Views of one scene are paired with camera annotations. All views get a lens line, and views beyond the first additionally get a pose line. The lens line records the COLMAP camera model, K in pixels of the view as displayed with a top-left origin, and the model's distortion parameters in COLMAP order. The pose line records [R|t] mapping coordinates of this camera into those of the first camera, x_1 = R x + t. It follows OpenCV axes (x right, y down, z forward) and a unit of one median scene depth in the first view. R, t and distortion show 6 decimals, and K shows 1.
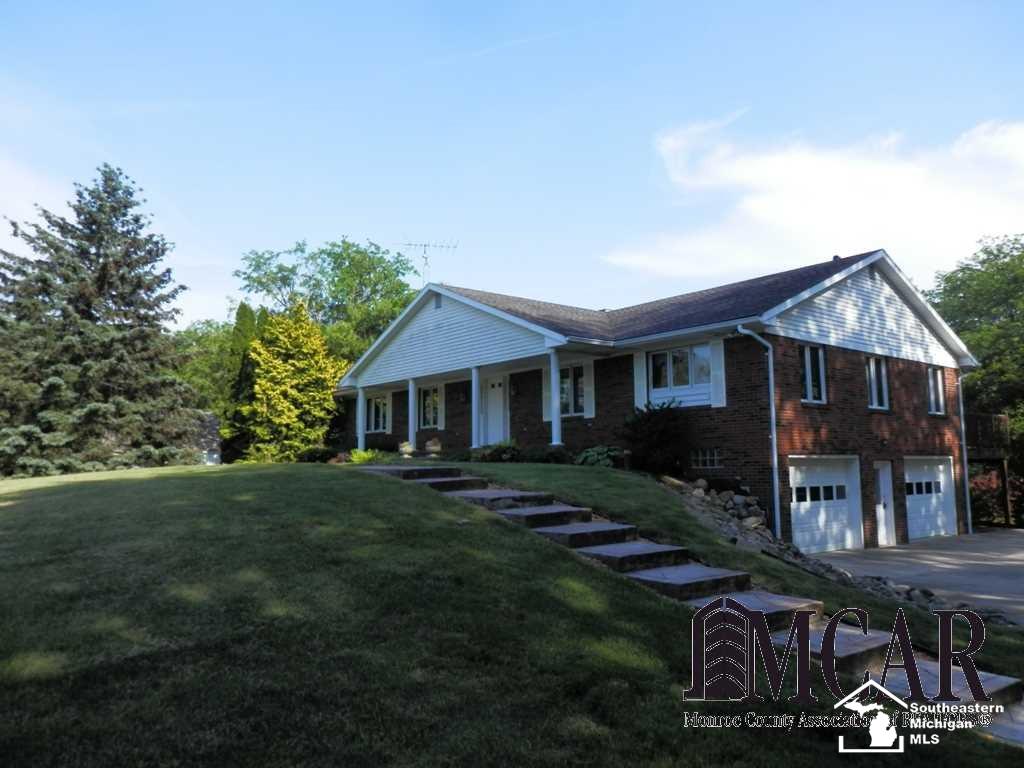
lens RADIAL K [[767.8, 0, 517.3], [0, 767.8, 386.0], [0, 0, 1]] dist [0.000695, -0.009192]
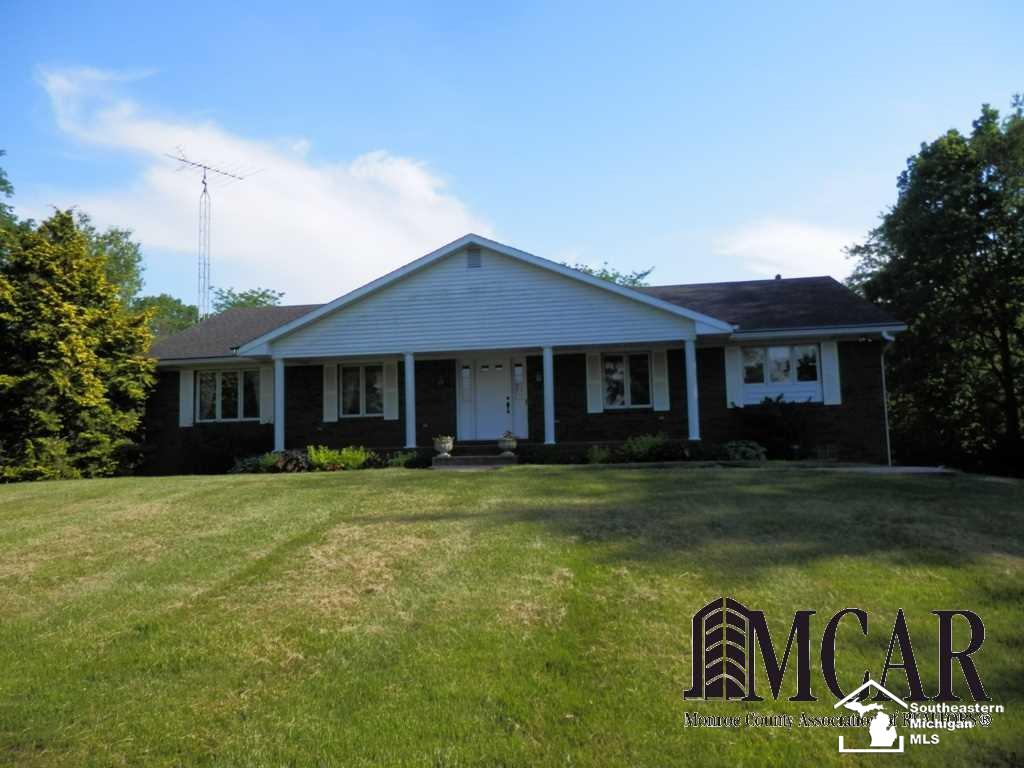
lens RADIAL K [[767.8, 0, 517.3], [0, 767.8, 386.0], [0, 0, 1]] dist [0.000695, -0.009192]
pose [[0.714187, 0.039534, 0.698838, -0.489852], [-0.051998, 0.998642, -0.003354, 0.016946], [-0.698021, -0.033943, 0.715272, 0.310967]]
